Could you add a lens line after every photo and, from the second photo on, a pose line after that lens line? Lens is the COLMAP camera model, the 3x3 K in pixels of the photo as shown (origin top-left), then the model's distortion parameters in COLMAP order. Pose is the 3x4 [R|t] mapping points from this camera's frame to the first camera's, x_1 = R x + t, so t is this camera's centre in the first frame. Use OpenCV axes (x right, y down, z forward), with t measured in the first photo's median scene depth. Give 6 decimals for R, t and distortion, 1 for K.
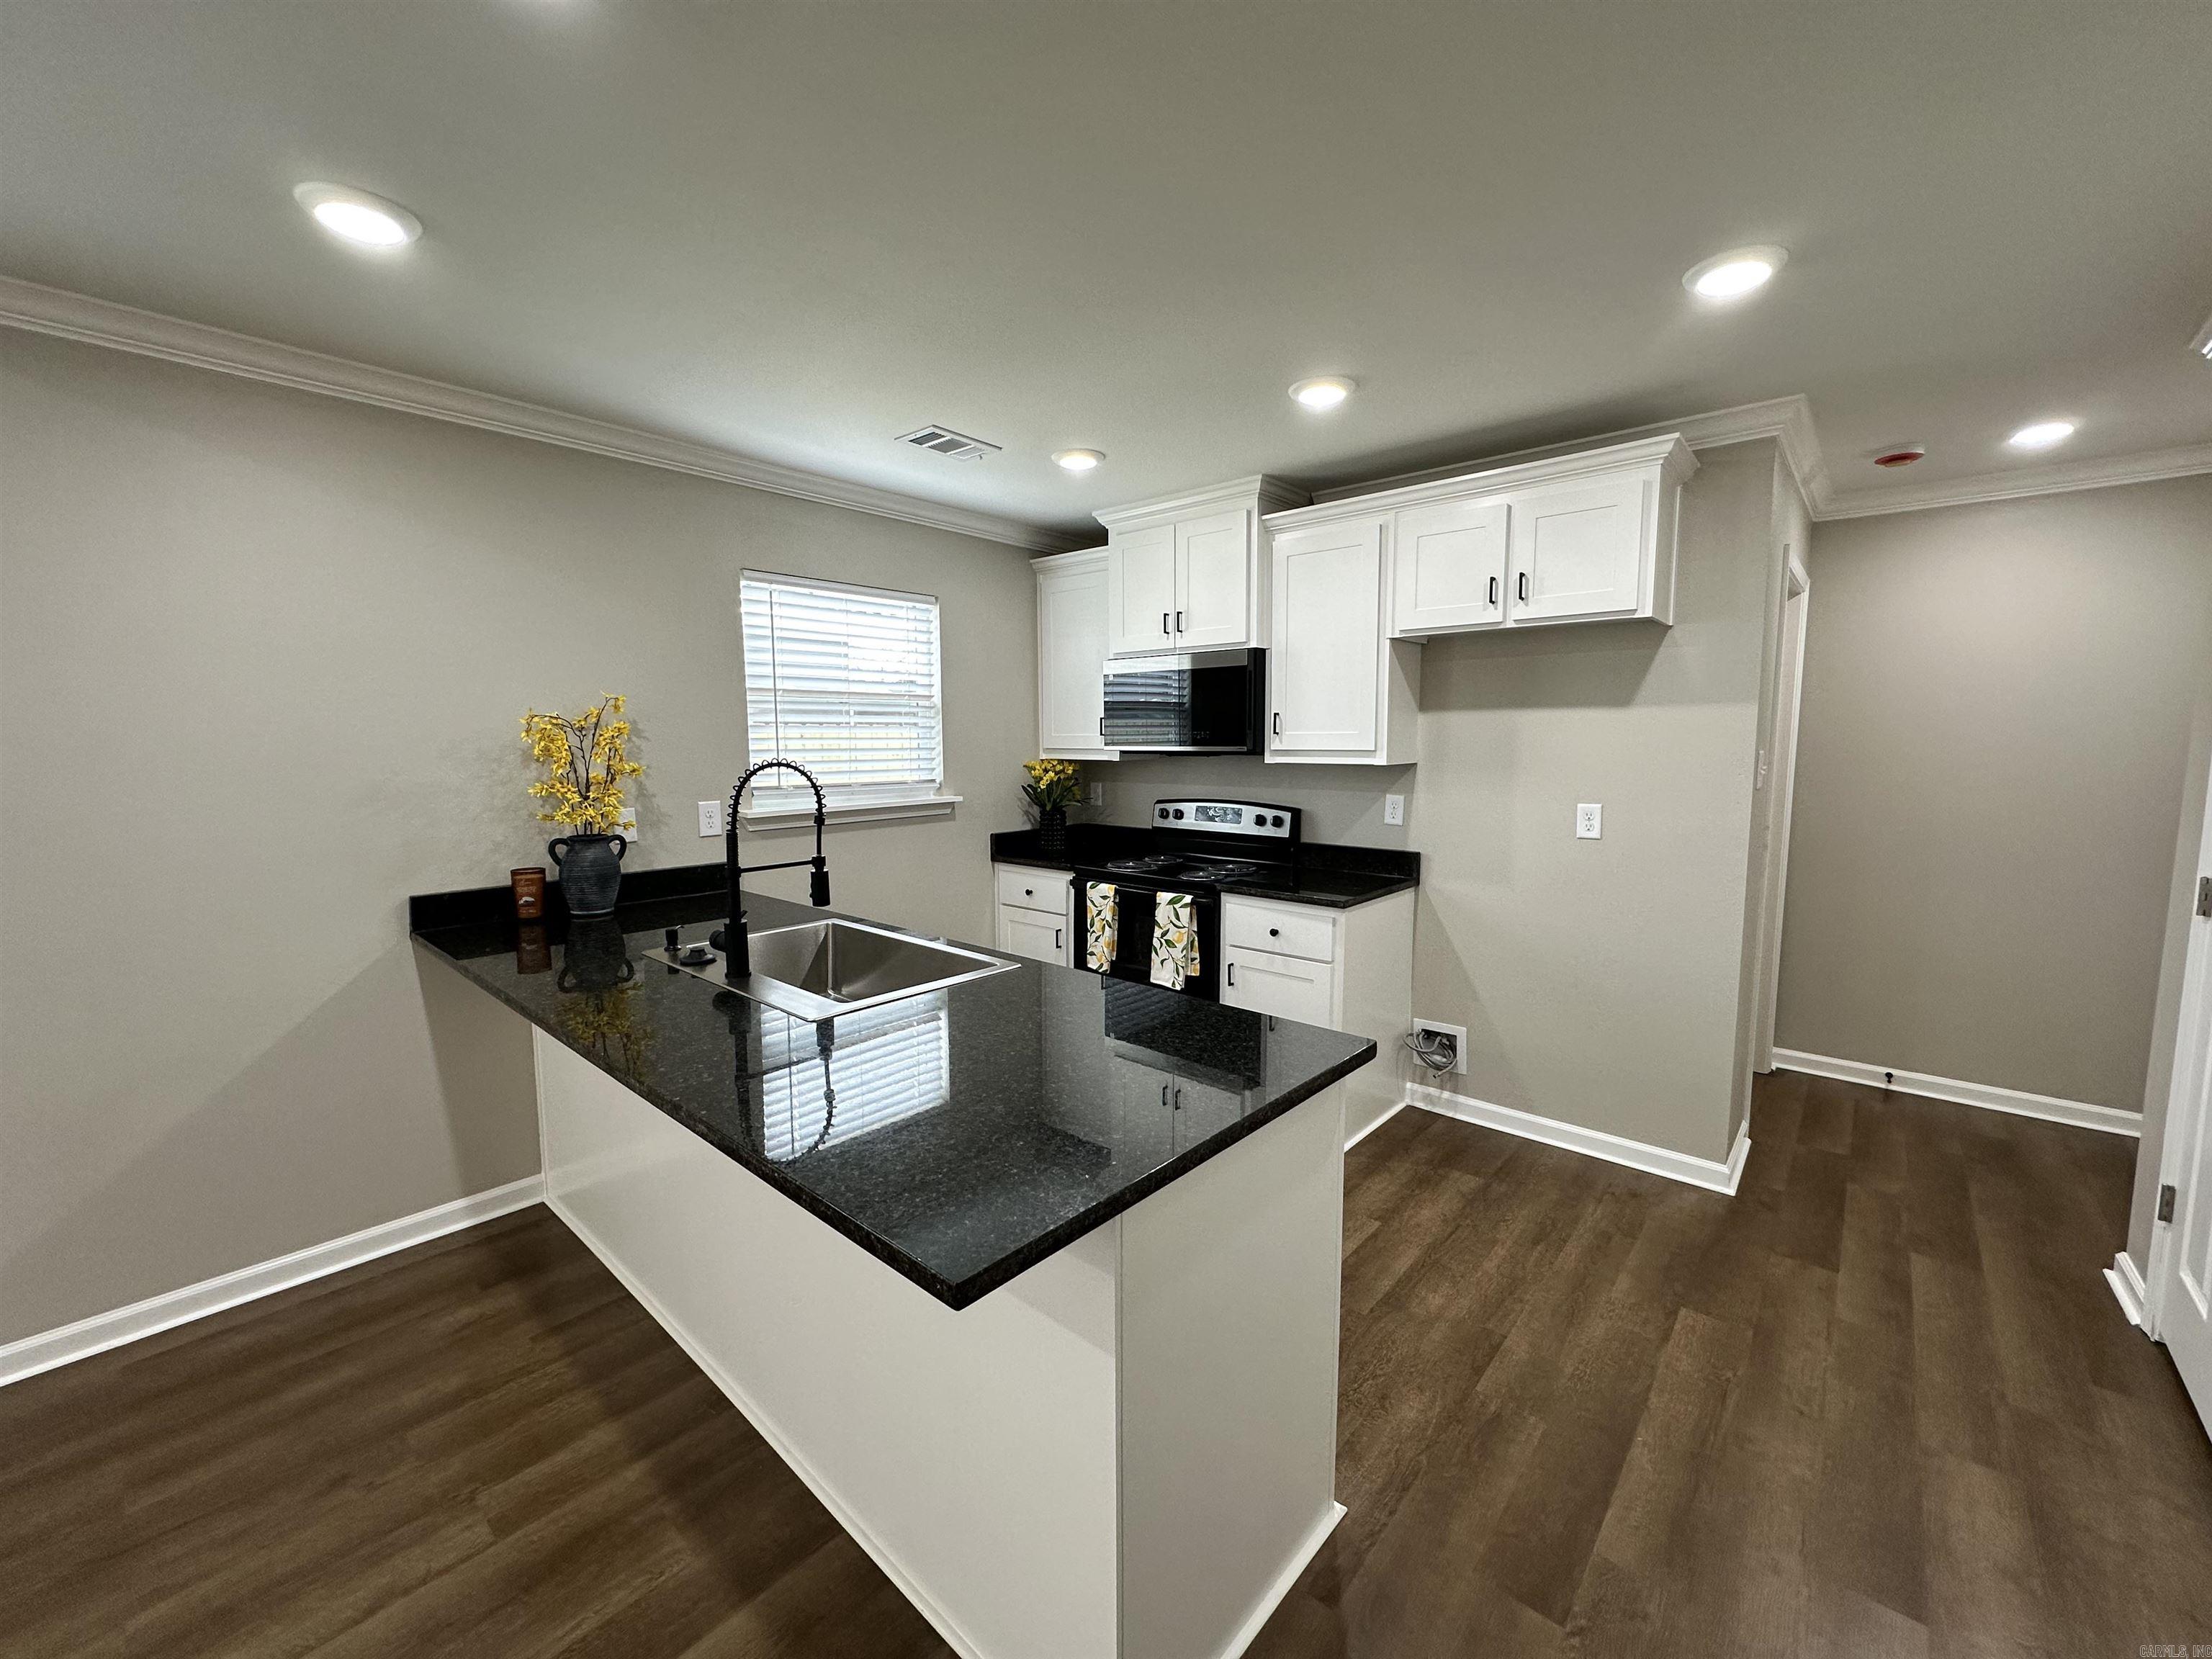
lens RADIAL K [[883.2, 0, 1085.2], [0, 883.2, 833.0], [0, 0, 1]] dist [0.000350, 0.000720]
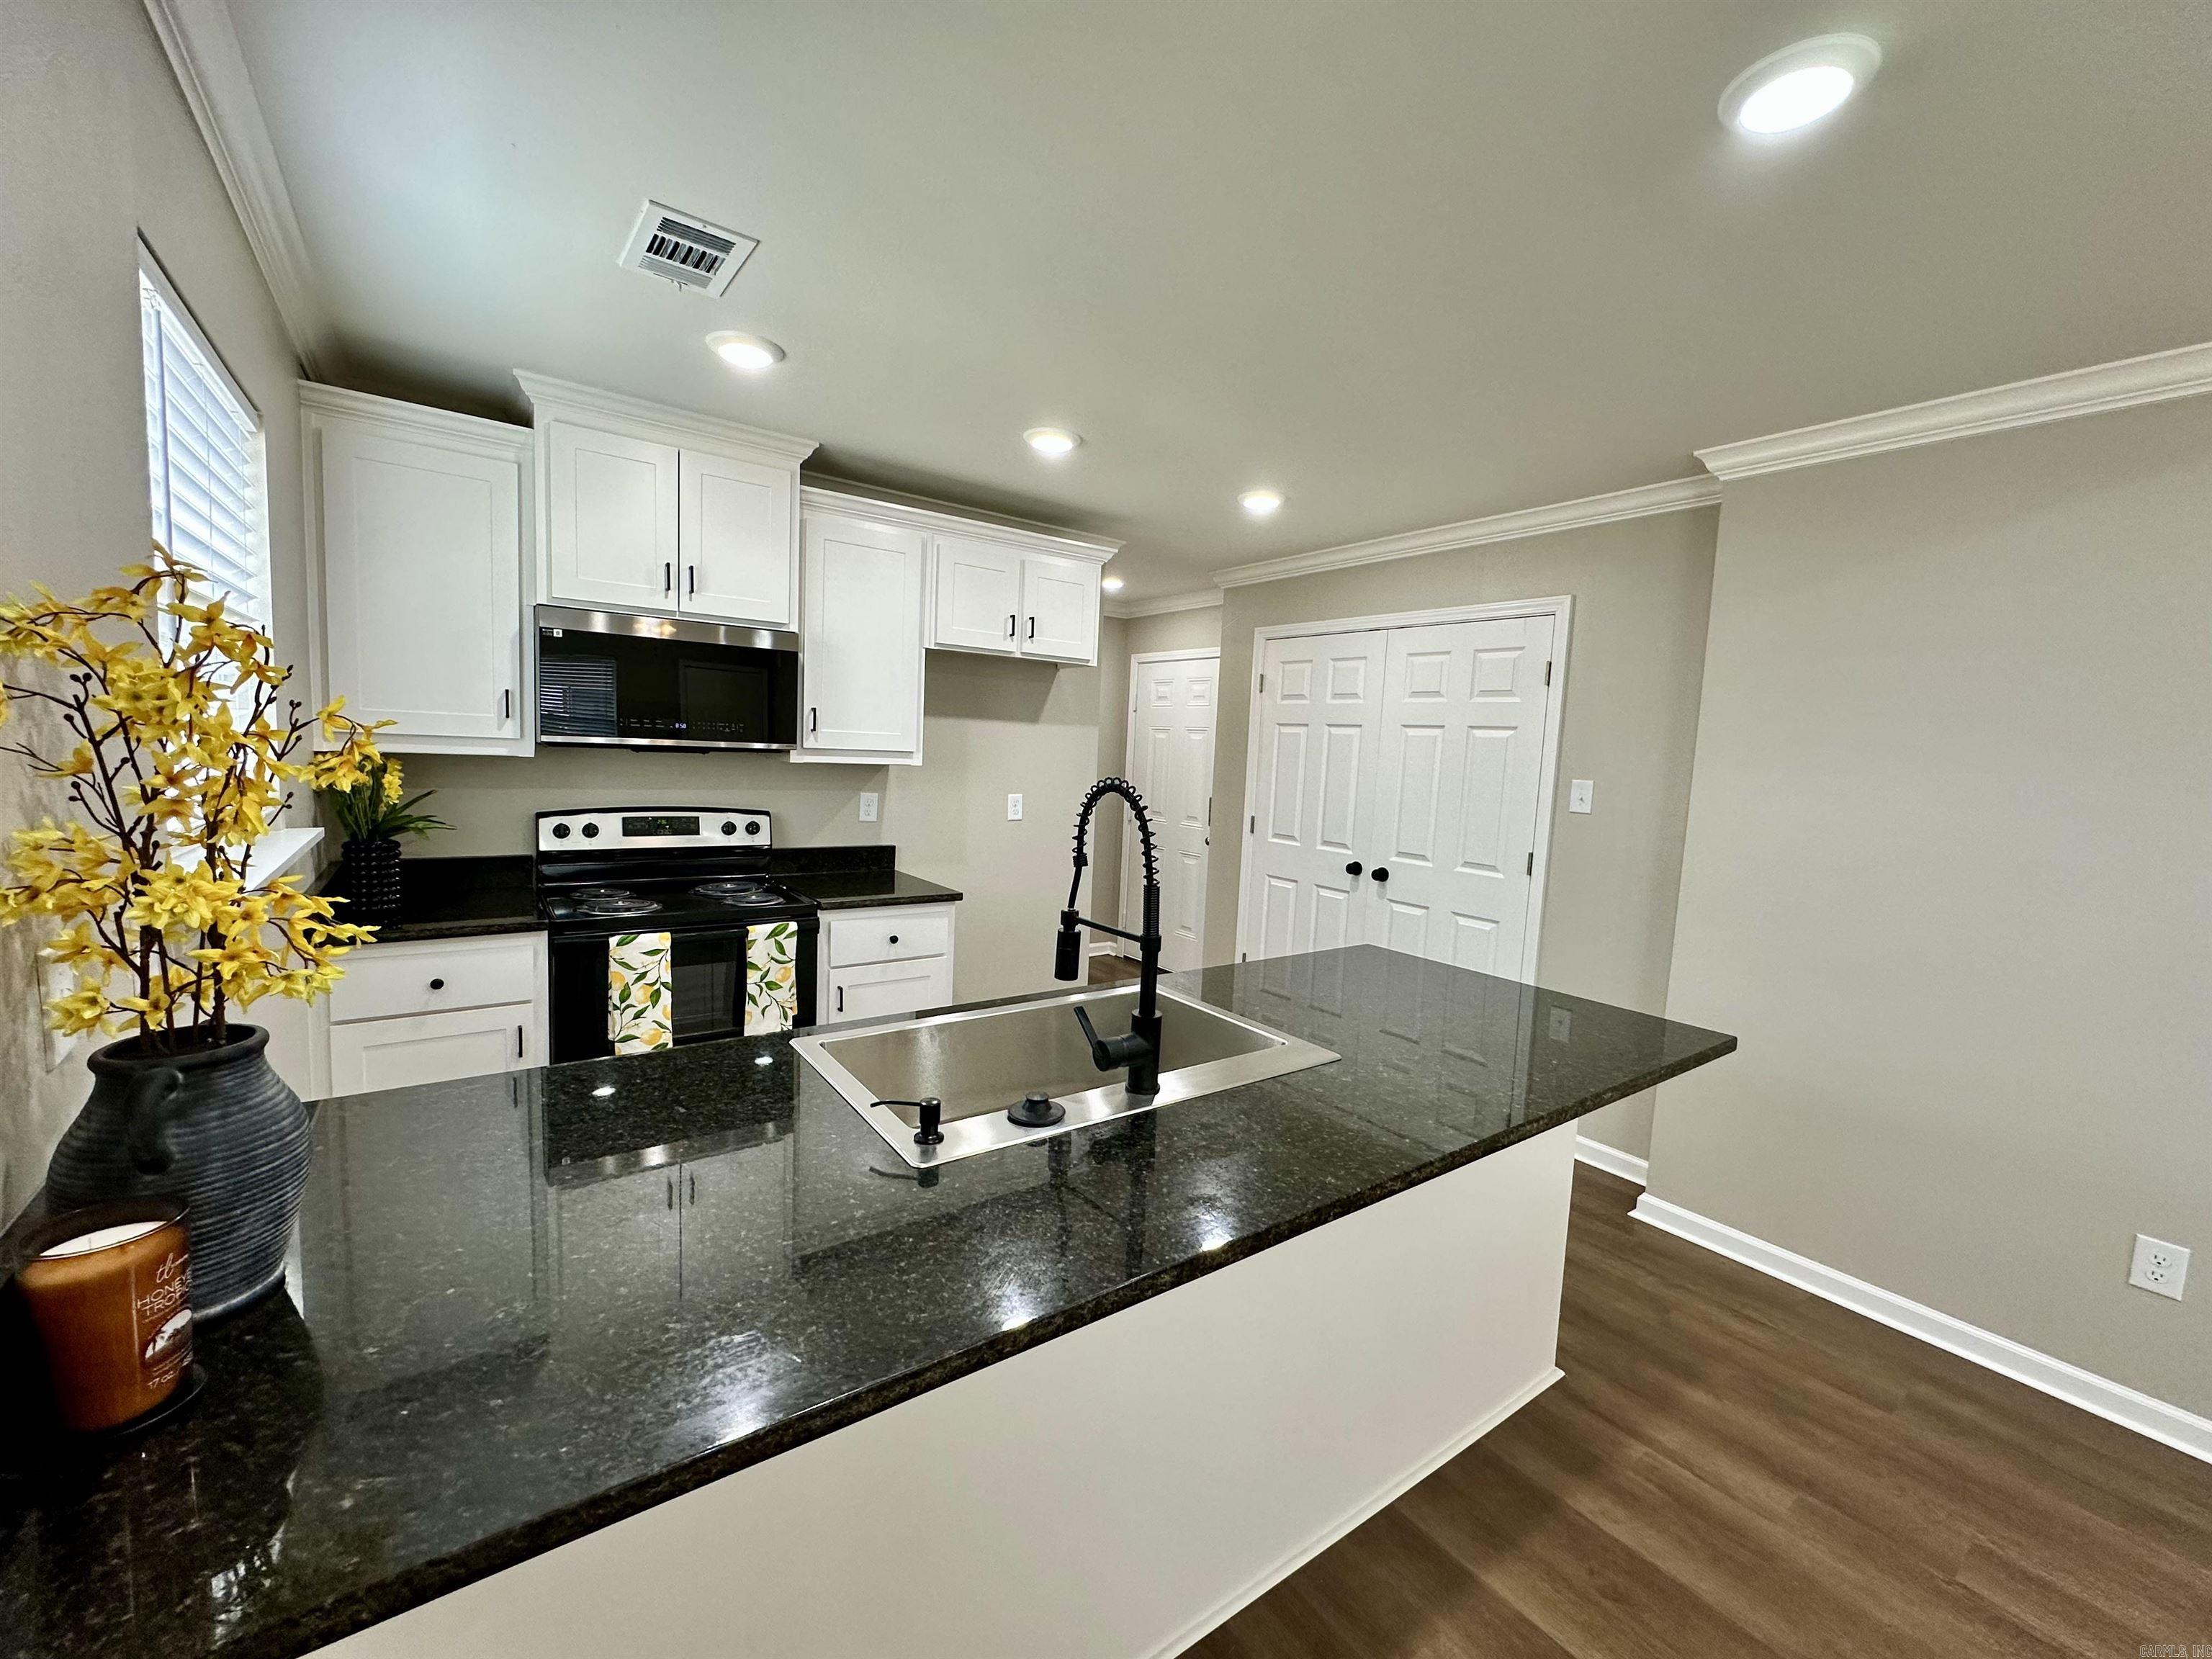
lens RADIAL K [[883.2, 0, 1126.3], [0, 883.2, 838.9], [0, 0, 1]] dist [0.000350, 0.000720]
pose [[0.204408, -0.089660, 0.974771, -0.623975], [0.060838, 0.995035, 0.078766, -0.054333], [-0.976993, 0.043202, 0.208848, 0.503610]]
